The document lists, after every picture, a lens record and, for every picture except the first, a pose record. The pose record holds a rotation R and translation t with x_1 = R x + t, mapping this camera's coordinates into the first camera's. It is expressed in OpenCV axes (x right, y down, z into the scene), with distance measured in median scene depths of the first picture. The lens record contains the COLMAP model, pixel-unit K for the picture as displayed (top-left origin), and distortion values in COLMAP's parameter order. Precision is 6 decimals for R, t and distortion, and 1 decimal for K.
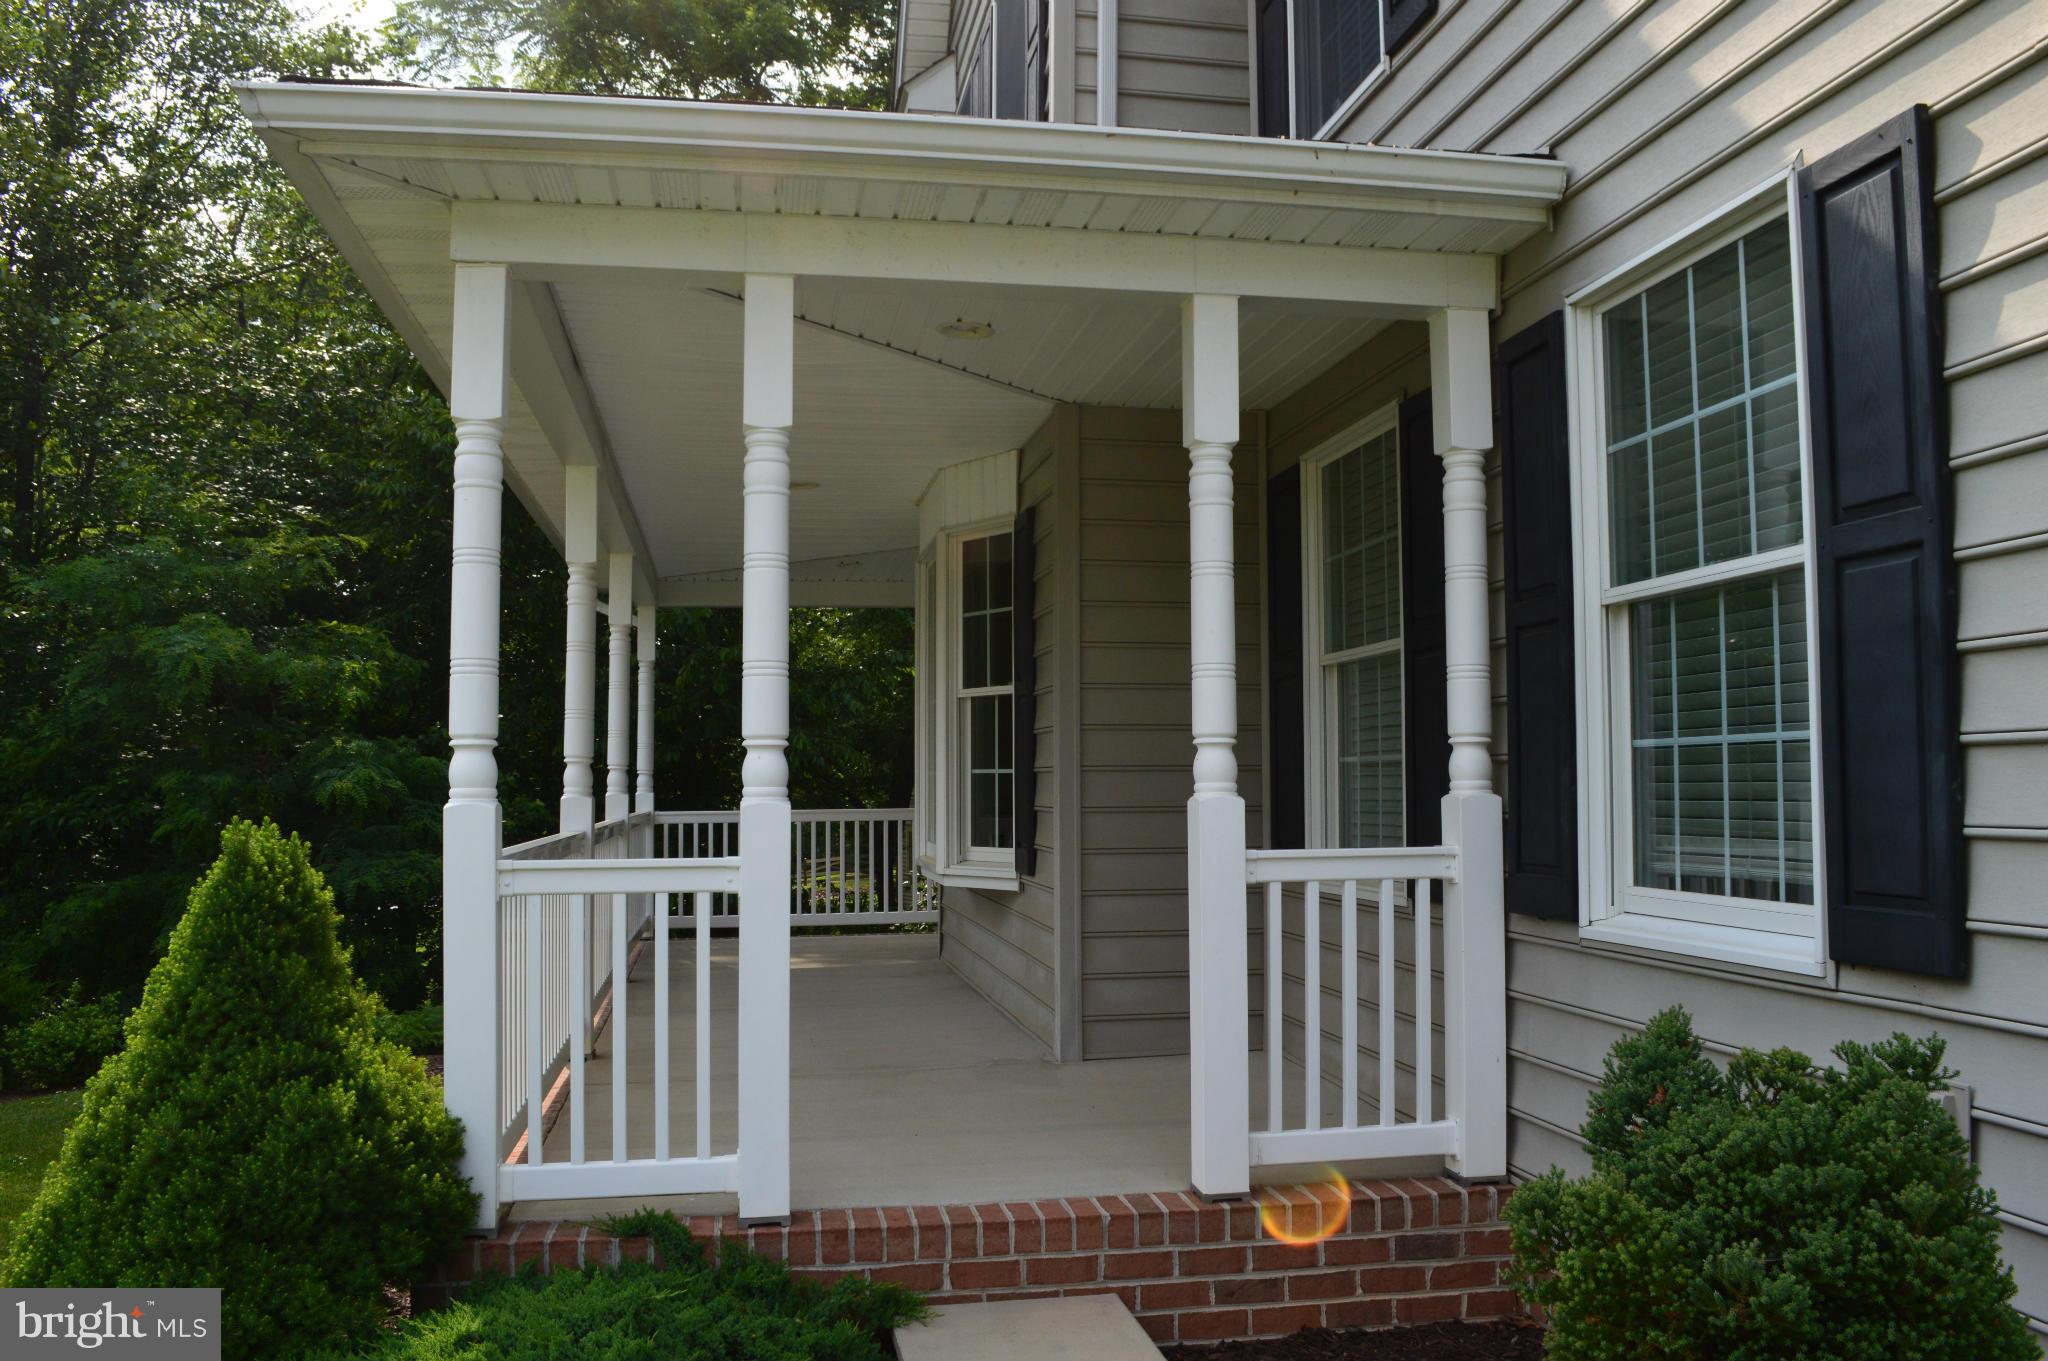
lens RADIAL K [[1638.2, 0, 1024.0], [0, 1638.2, 680.5], [0, 0, 1]] dist [-0.078649, -0.000894]
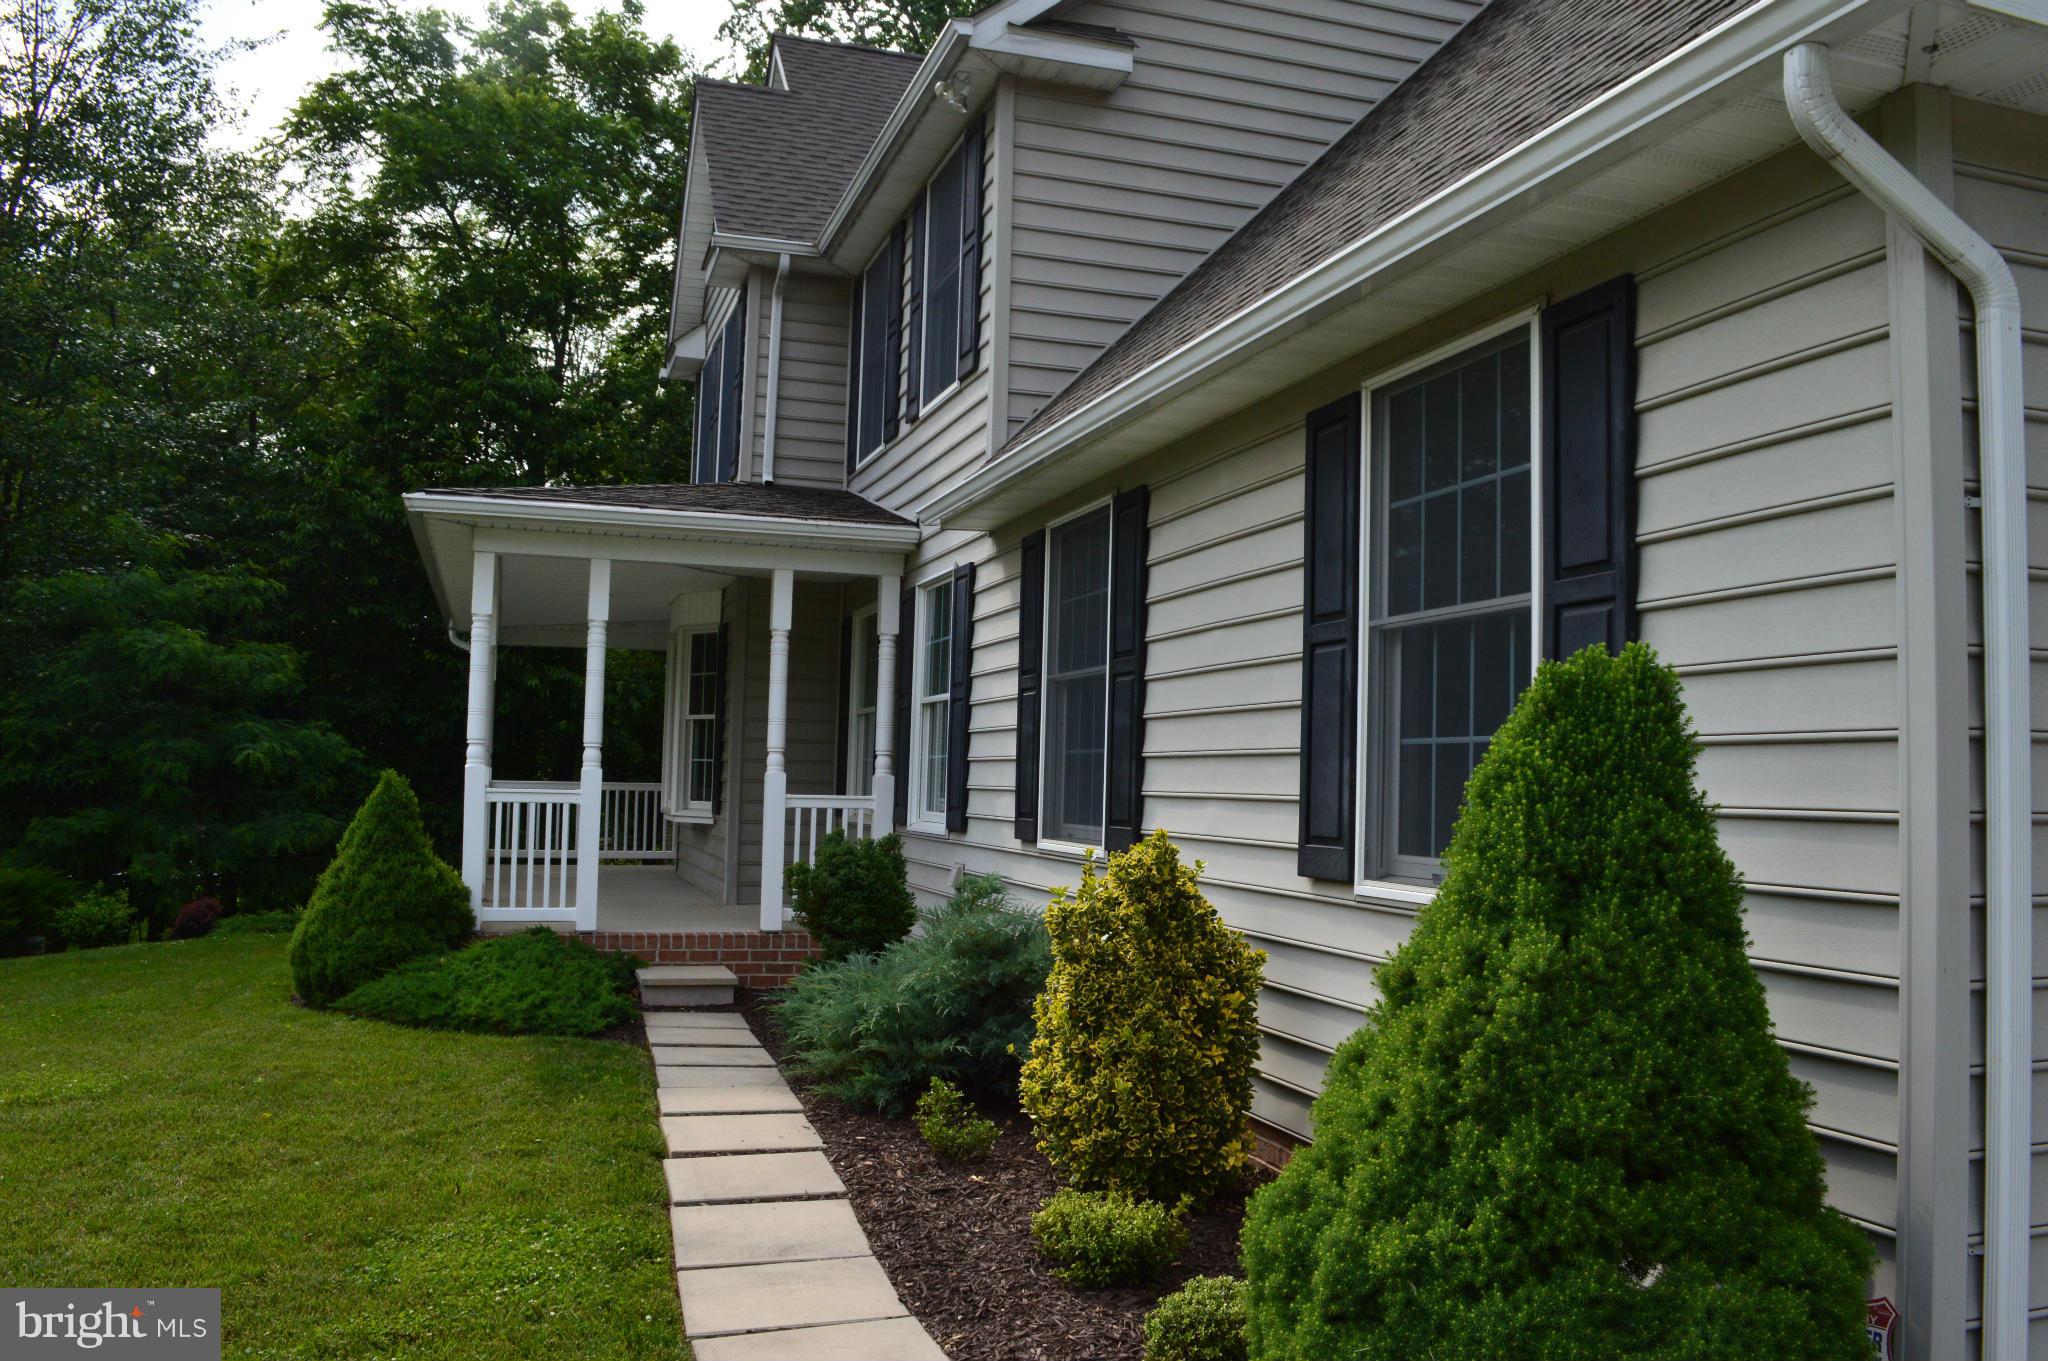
lens RADIAL K [[1638.2, 0, 1024.0], [0, 1638.2, 680.5], [0, 0, 1]] dist [-0.078649, -0.000894]
pose [[0.990194, 0.037004, 0.134711, 0.151565], [-0.037393, 0.999301, 0.000357, -0.083986], [-0.134604, -0.005391, 0.990885, -1.511109]]
